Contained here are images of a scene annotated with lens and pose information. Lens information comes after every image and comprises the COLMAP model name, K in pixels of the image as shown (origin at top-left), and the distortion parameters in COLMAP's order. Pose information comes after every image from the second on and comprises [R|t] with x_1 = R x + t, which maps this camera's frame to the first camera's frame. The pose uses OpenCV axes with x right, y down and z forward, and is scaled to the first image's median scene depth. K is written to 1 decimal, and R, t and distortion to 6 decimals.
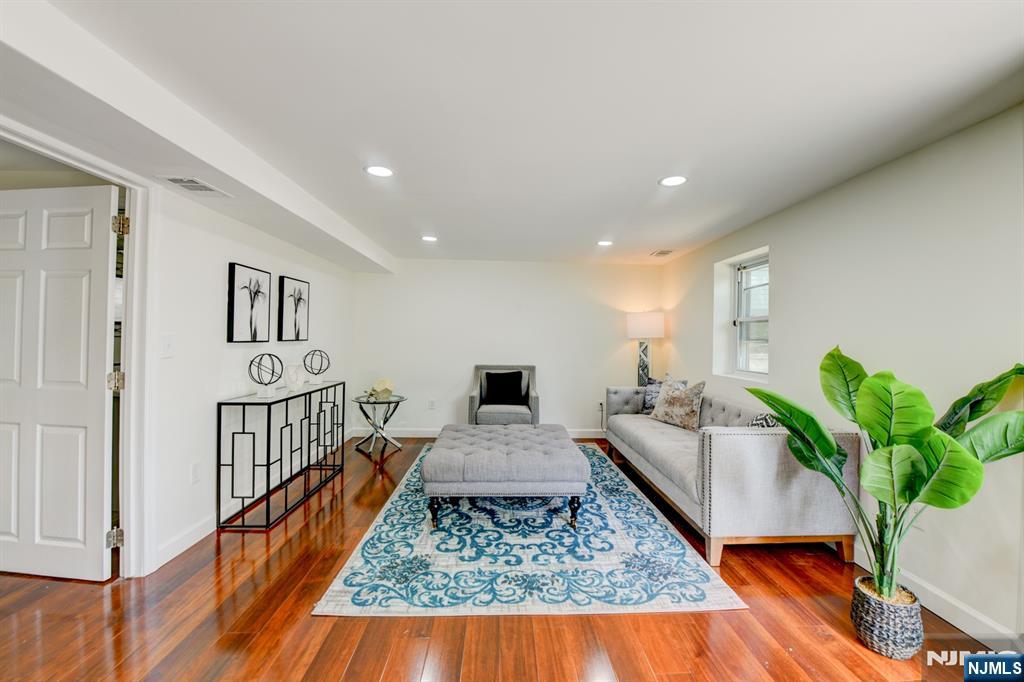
lens RADIAL K [[405.5, 0, 513.3], [0, 405.5, 336.3], [0, 0, 1]] dist [-0.011192, -0.004176]
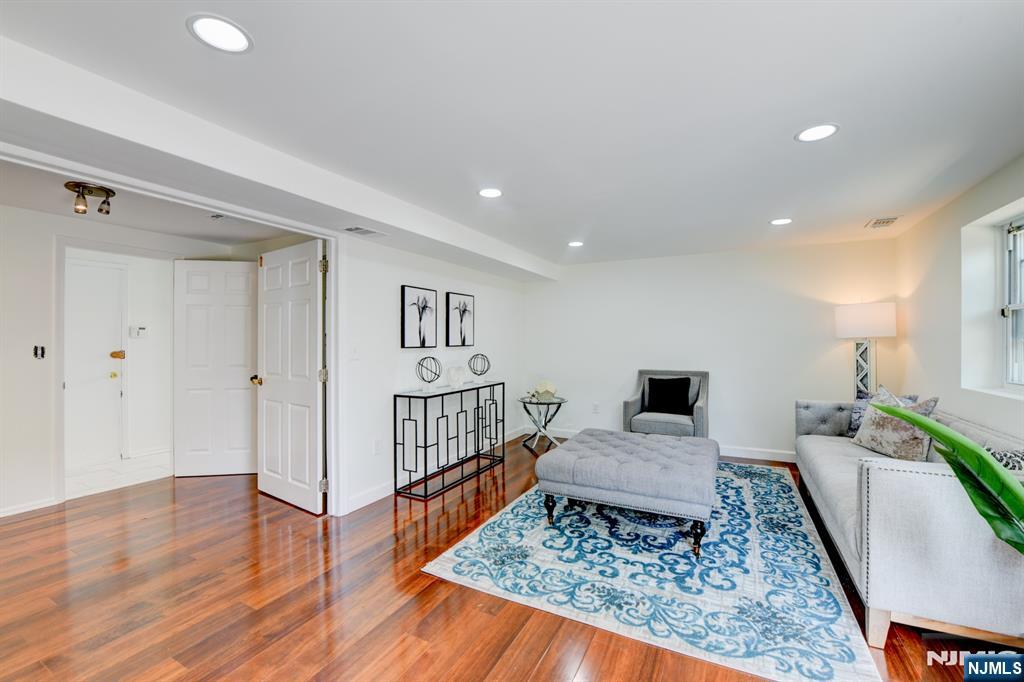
lens RADIAL K [[412.4, 0, 514.8], [0, 412.4, 342.9], [0, 0, 1]] dist [-0.011005, -0.004473]
pose [[0.873021, -0.014793, -0.487458, 0.249892], [0.017564, 0.999845, 0.001114, 0.003706], [0.487366, -0.009535, 0.873146, 0.037553]]
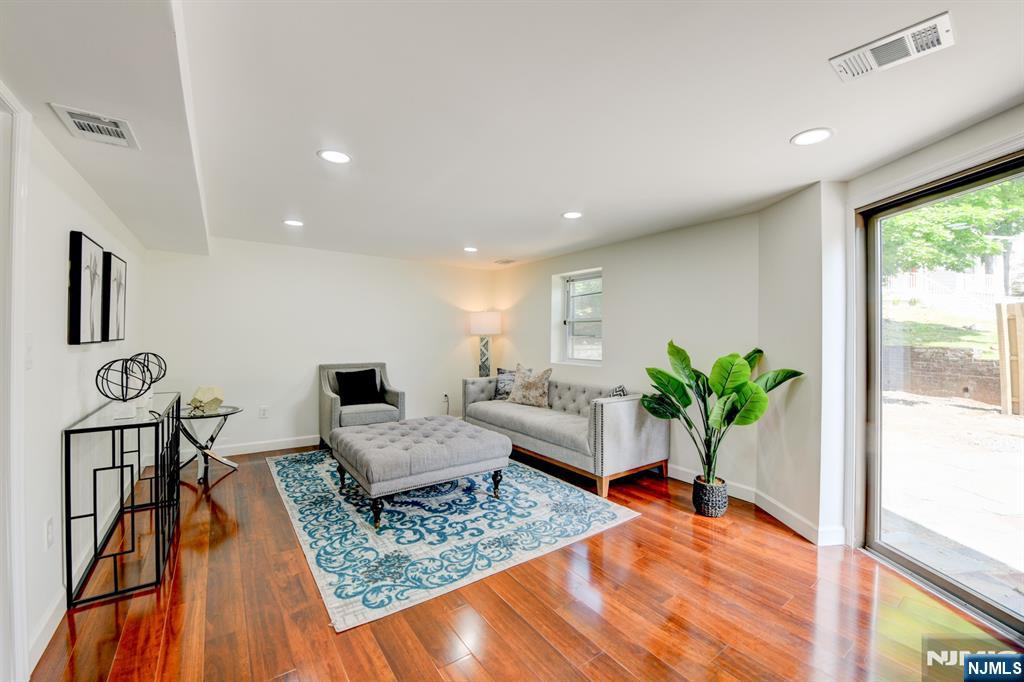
lens RADIAL K [[405.5, 0, 513.3], [0, 405.5, 336.3], [0, 0, 1]] dist [-0.011192, -0.004176]
pose [[0.838474, -0.008055, 0.544882, -0.454207], [0.001695, 0.999924, 0.012175, -0.006785], [-0.544939, -0.009285, 0.838424, -0.002720]]
